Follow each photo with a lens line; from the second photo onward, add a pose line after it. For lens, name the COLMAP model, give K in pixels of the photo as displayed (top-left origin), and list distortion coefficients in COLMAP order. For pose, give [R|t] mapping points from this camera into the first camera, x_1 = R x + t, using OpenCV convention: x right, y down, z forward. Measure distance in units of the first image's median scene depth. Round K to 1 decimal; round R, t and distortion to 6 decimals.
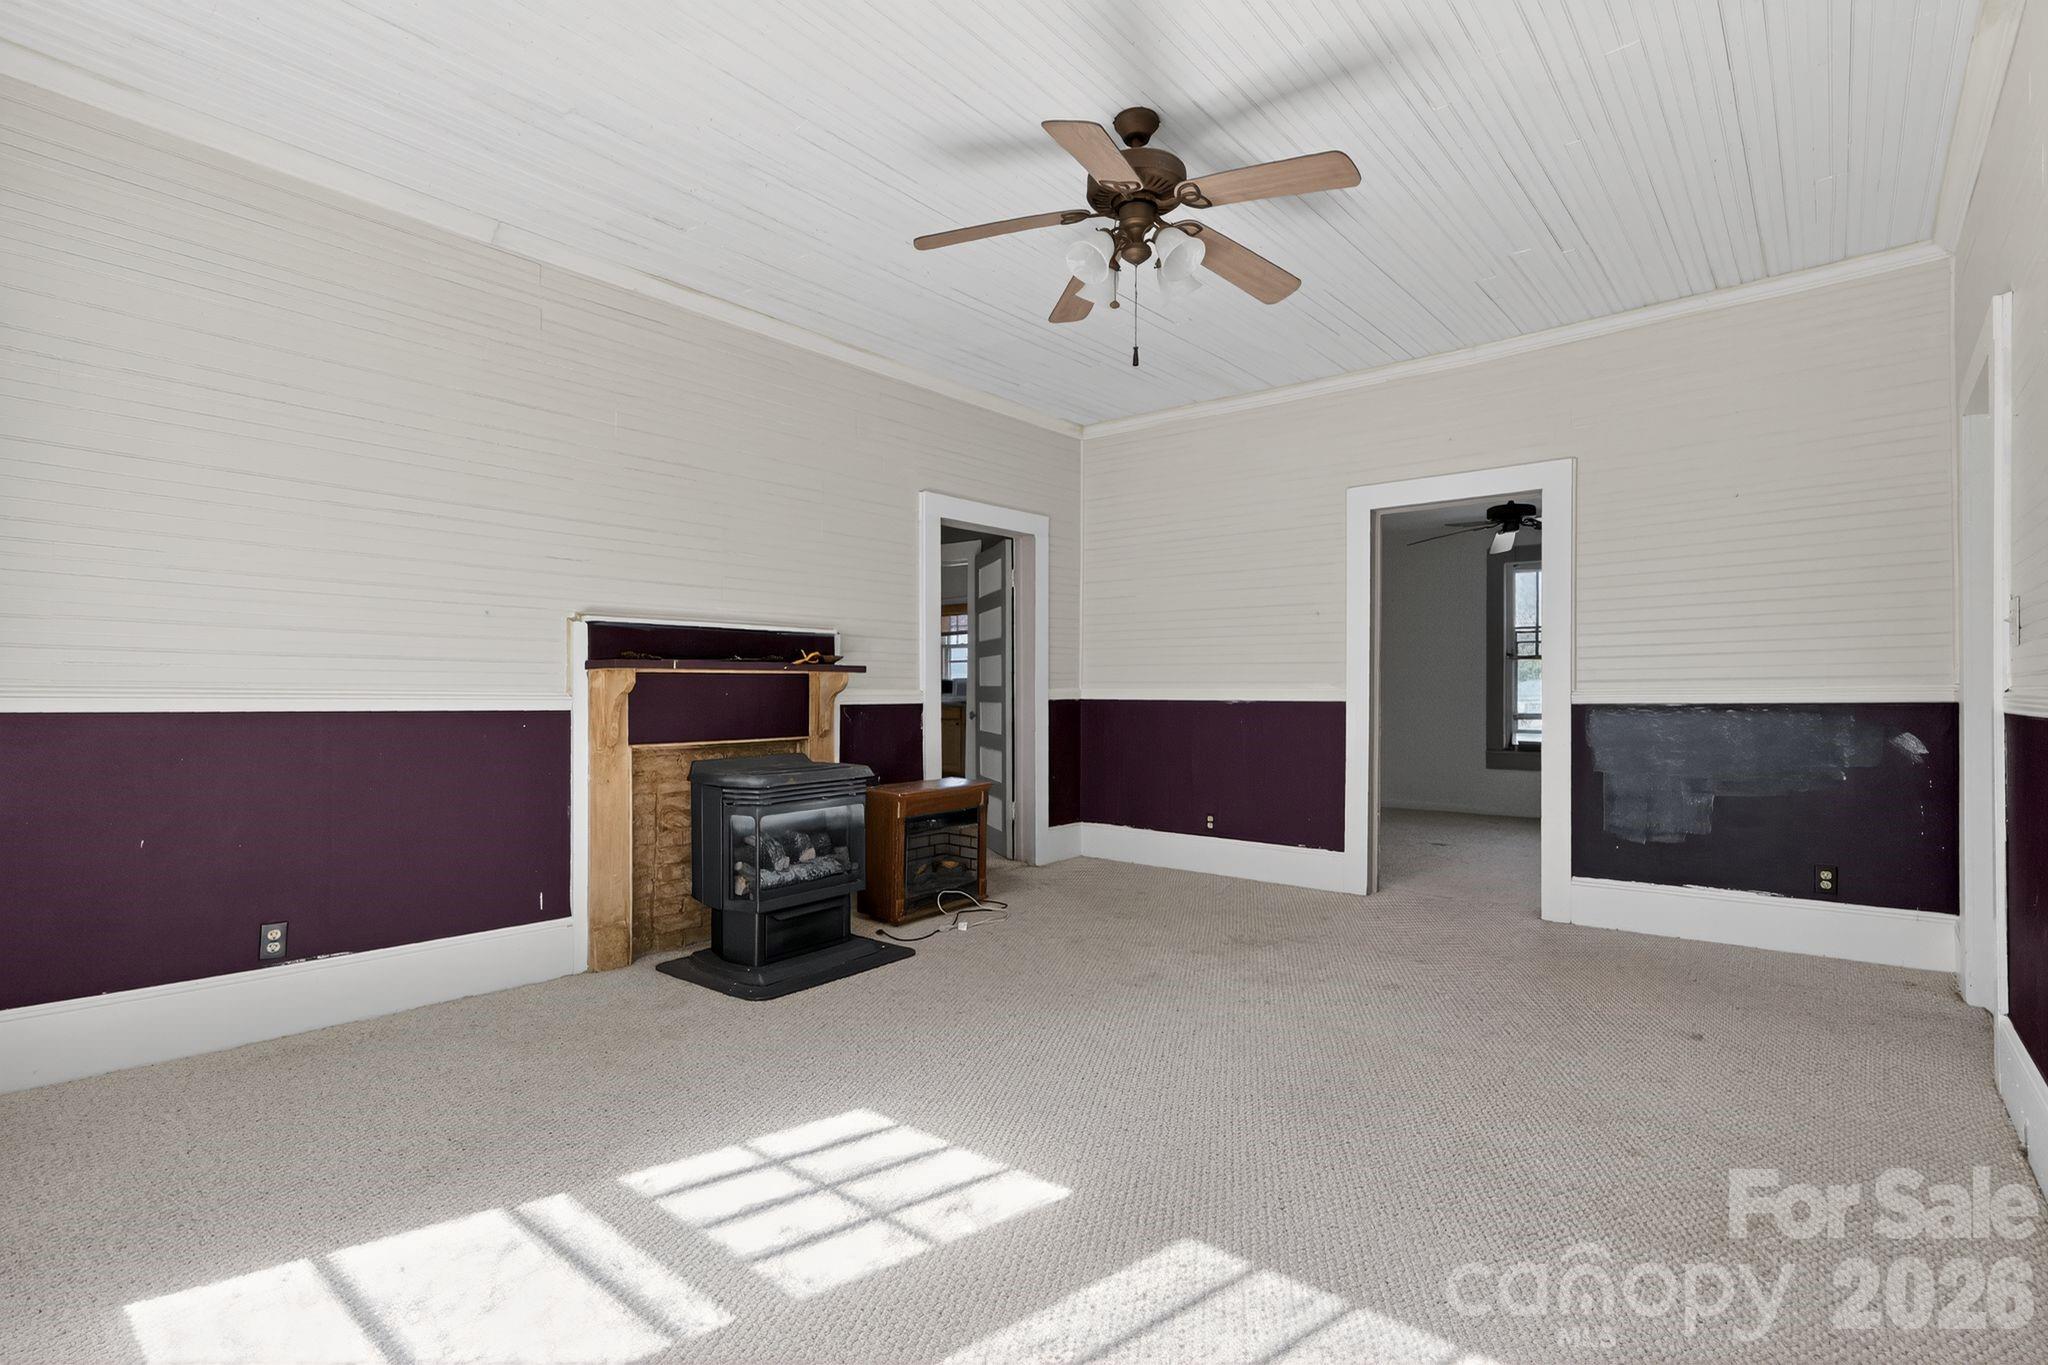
lens RADIAL K [[970.1, 0, 1024.0], [0, 970.1, 682.5], [0, 0, 1]] dist [-0.000490, 0.000043]
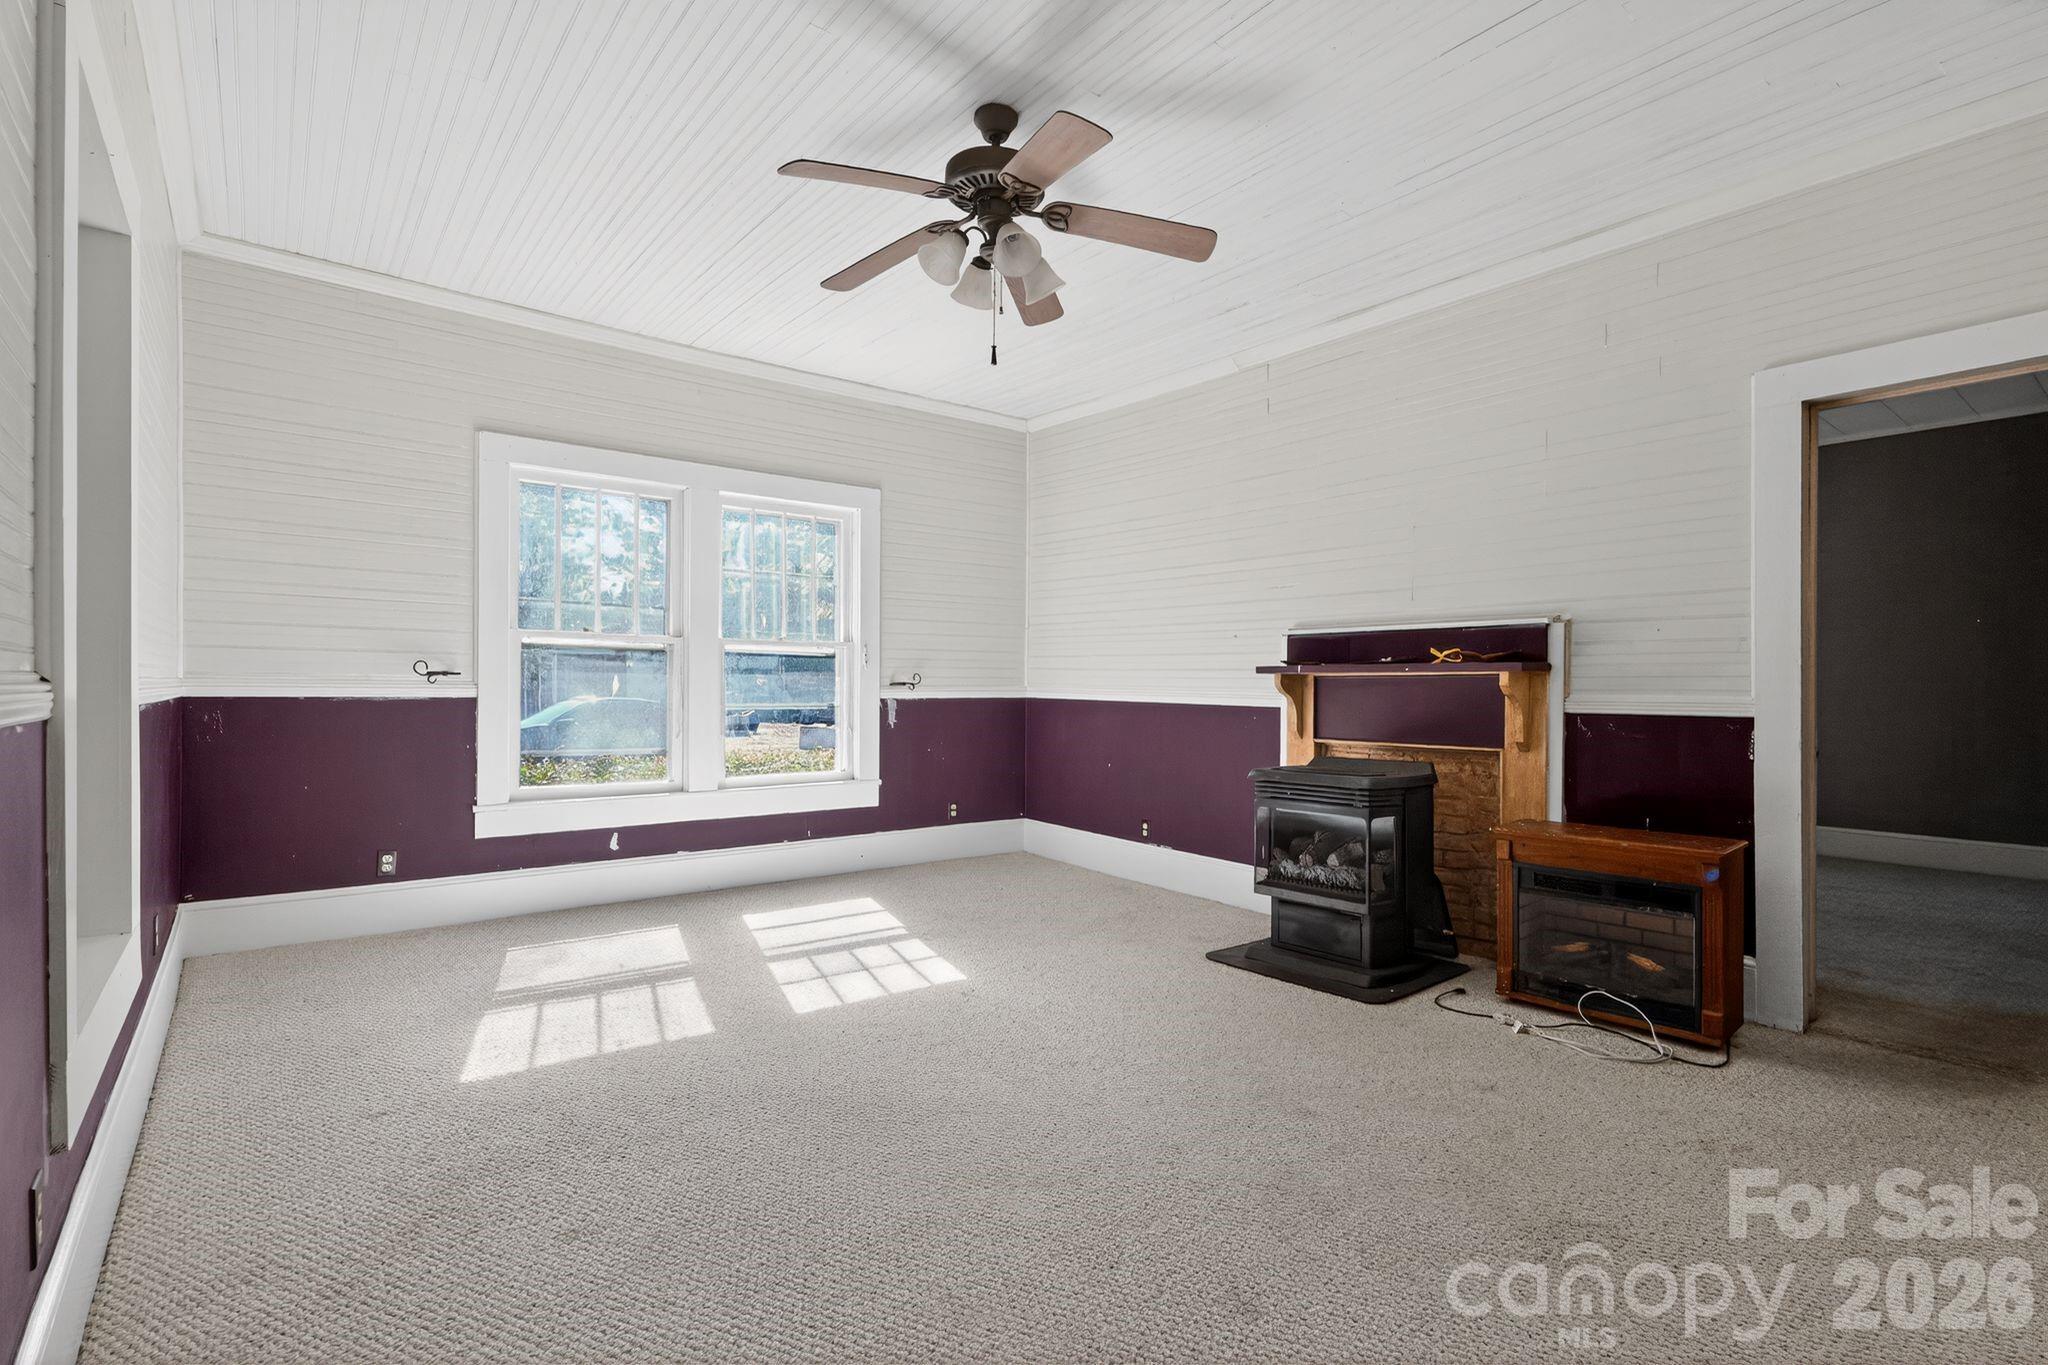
lens RADIAL K [[958.6, 0, 1024.0], [0, 958.6, 682.5], [0, 0, 1]] dist [-0.001636, 0.000008]
pose [[-0.199607, -0.009894, -0.979826, 0.864890], [-0.008626, 0.999928, -0.008339, 0.011572], [0.979838, 0.006788, -0.199678, 0.978916]]
